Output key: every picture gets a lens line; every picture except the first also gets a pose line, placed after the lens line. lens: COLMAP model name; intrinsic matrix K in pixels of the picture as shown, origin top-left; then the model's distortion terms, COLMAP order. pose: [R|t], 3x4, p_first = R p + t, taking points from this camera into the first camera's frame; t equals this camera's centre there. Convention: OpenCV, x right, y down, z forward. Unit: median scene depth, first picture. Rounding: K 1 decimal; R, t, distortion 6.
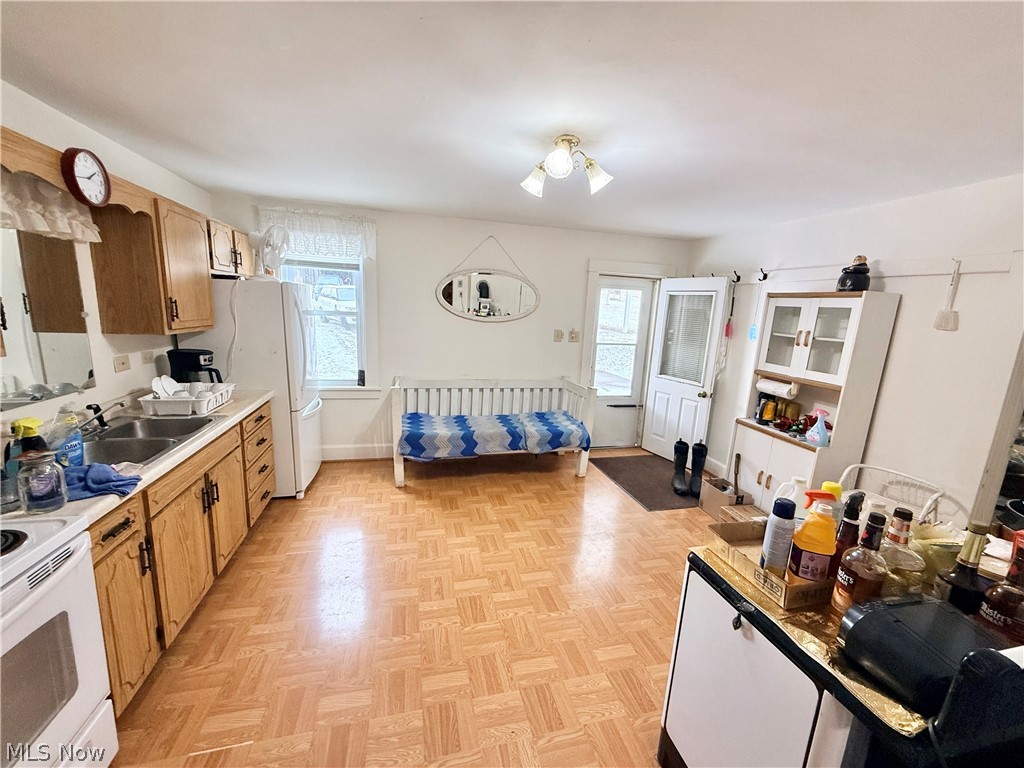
lens RADIAL K [[410.4, 0, 514.3], [0, 410.4, 384.6], [0, 0, 1]] dist [0.003888, -0.000435]
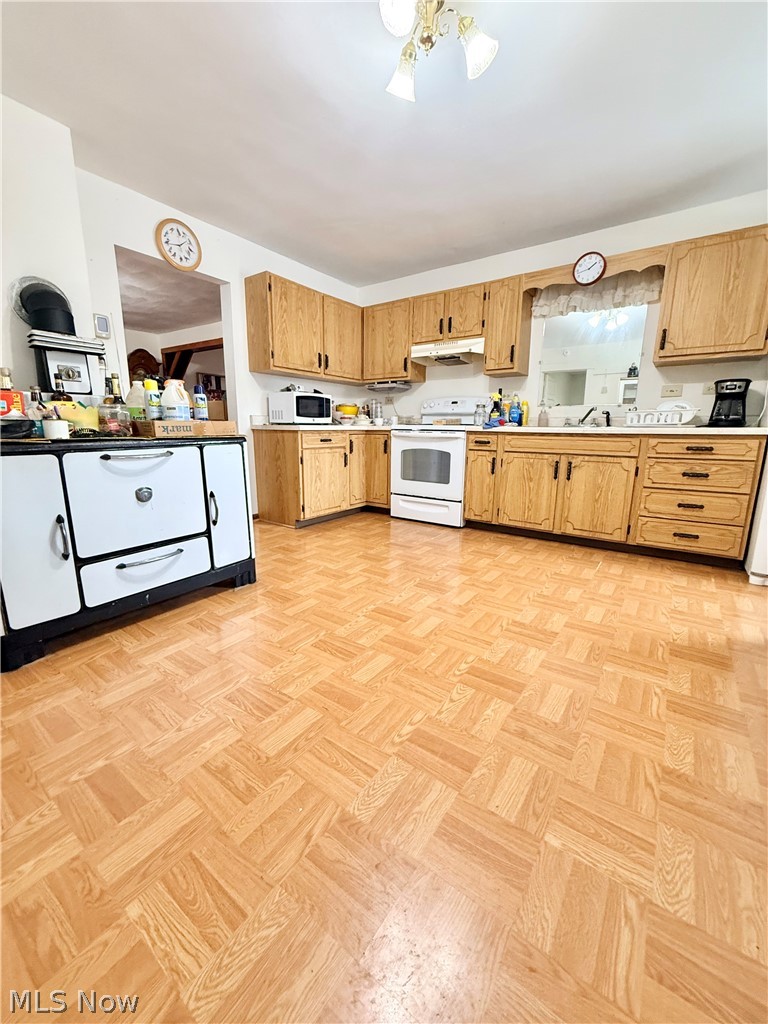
lens RADIAL K [[410.4, 0, 386.4], [0, 410.4, 510.7], [0, 0, 1]] dist [0.003888, -0.000435]
pose [[-0.759281, 0.081016, -0.645700, 0.623914], [-0.163491, 0.936650, 0.309771, 0.049967], [0.629891, 0.340769, -0.697935, 1.505131]]
